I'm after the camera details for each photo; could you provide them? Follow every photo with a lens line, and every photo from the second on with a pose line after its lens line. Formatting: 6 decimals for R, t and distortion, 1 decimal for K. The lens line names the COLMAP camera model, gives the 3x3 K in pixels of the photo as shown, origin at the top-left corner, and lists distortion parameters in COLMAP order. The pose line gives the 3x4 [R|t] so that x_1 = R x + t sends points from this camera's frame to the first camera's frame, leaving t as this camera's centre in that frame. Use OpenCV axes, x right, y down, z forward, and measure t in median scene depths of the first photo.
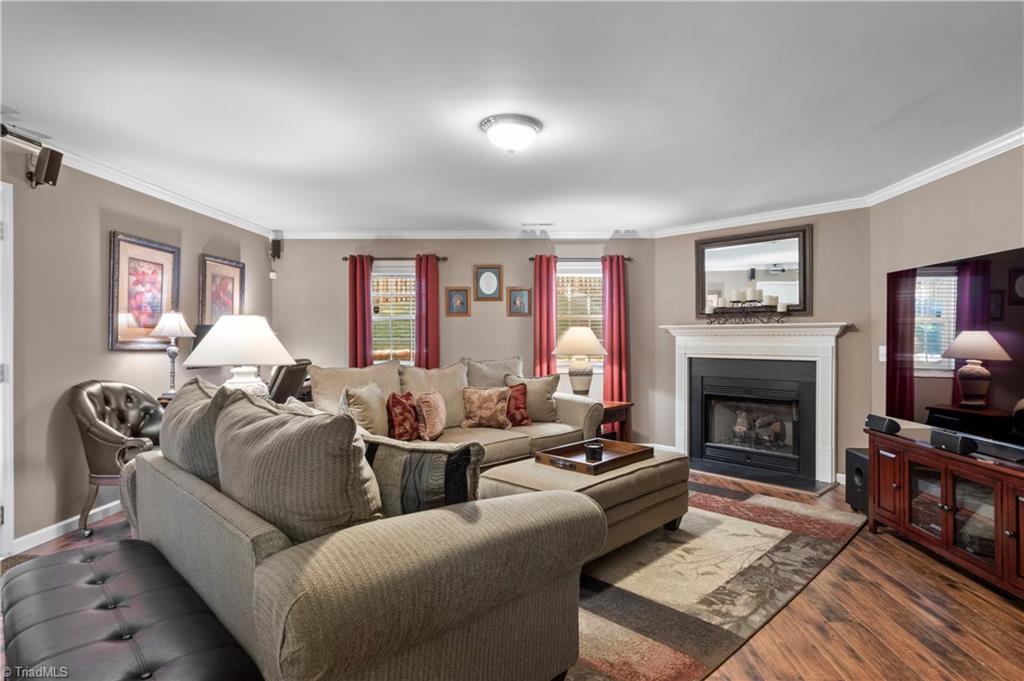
lens RADIAL K [[544.9, 0, 542.0], [0, 544.9, 329.2], [0, 0, 1]] dist [-0.003683, -0.001587]
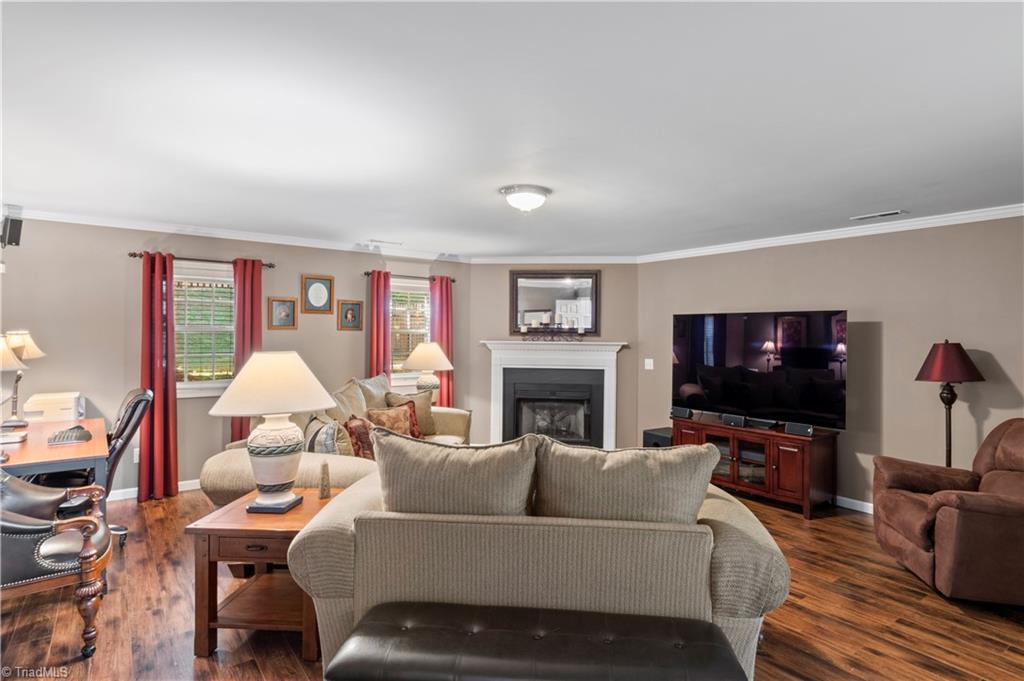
lens RADIAL K [[544.9, 0, 542.0], [0, 544.9, 329.2], [0, 0, 1]] dist [-0.003683, -0.001587]
pose [[0.774855, 0.012673, 0.632012, -0.424111], [-0.022661, 0.999713, 0.007736, -0.044137], [-0.631733, -0.020317, 0.774920, 0.021090]]
